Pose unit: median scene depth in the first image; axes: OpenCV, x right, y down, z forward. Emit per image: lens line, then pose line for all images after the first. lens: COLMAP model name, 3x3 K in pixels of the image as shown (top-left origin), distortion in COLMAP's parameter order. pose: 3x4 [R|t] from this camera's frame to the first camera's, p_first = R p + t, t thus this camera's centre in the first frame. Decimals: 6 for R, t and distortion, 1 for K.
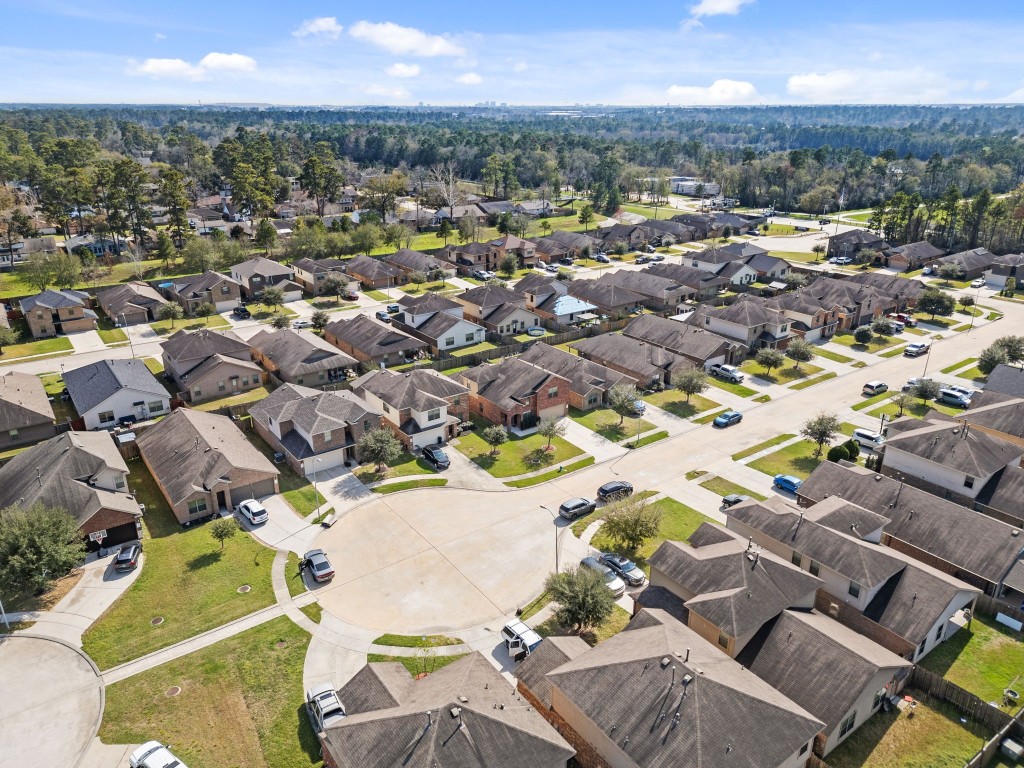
lens RADIAL K [[725.7, 0, 513.4], [0, 725.7, 384.8], [0, 0, 1]] dist [0.018107, -0.001041]
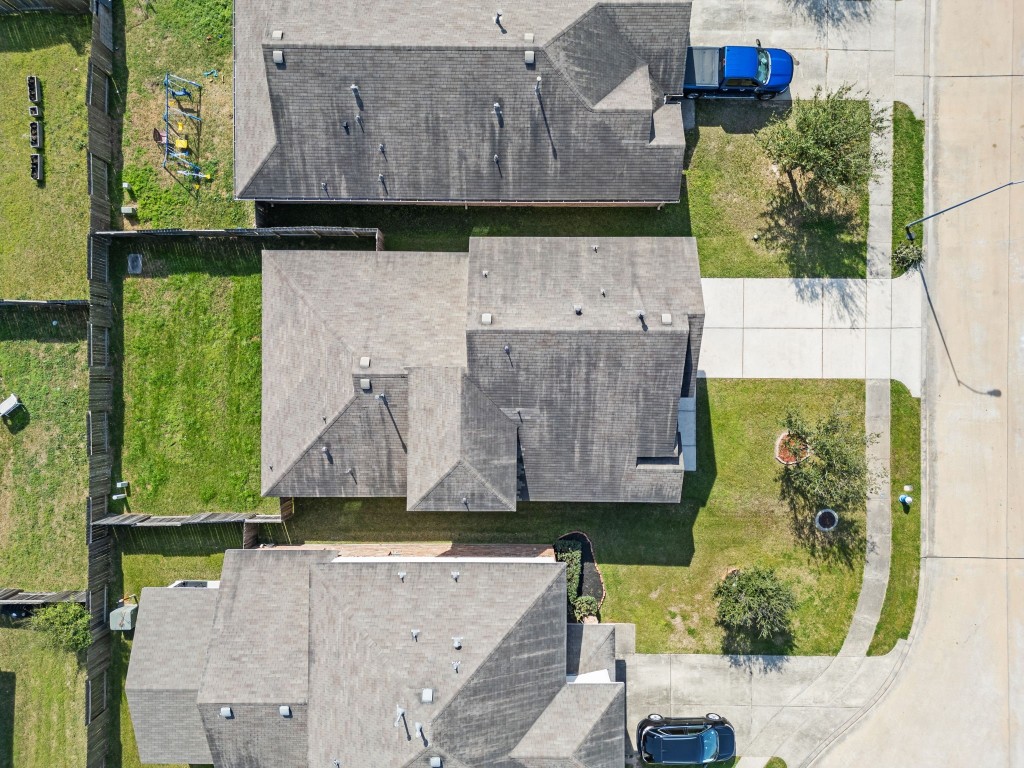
lens RADIAL K [[725.7, 0, 512.1], [0, 725.7, 383.9], [0, 0, 1]] dist [0.018107, -0.001041]
pose [[0.599785, -0.799814, -0.023582, -0.002482], [0.299365, 0.196969, 0.933586, -0.305332], [-0.742050, -0.567011, 0.357576, 0.968189]]
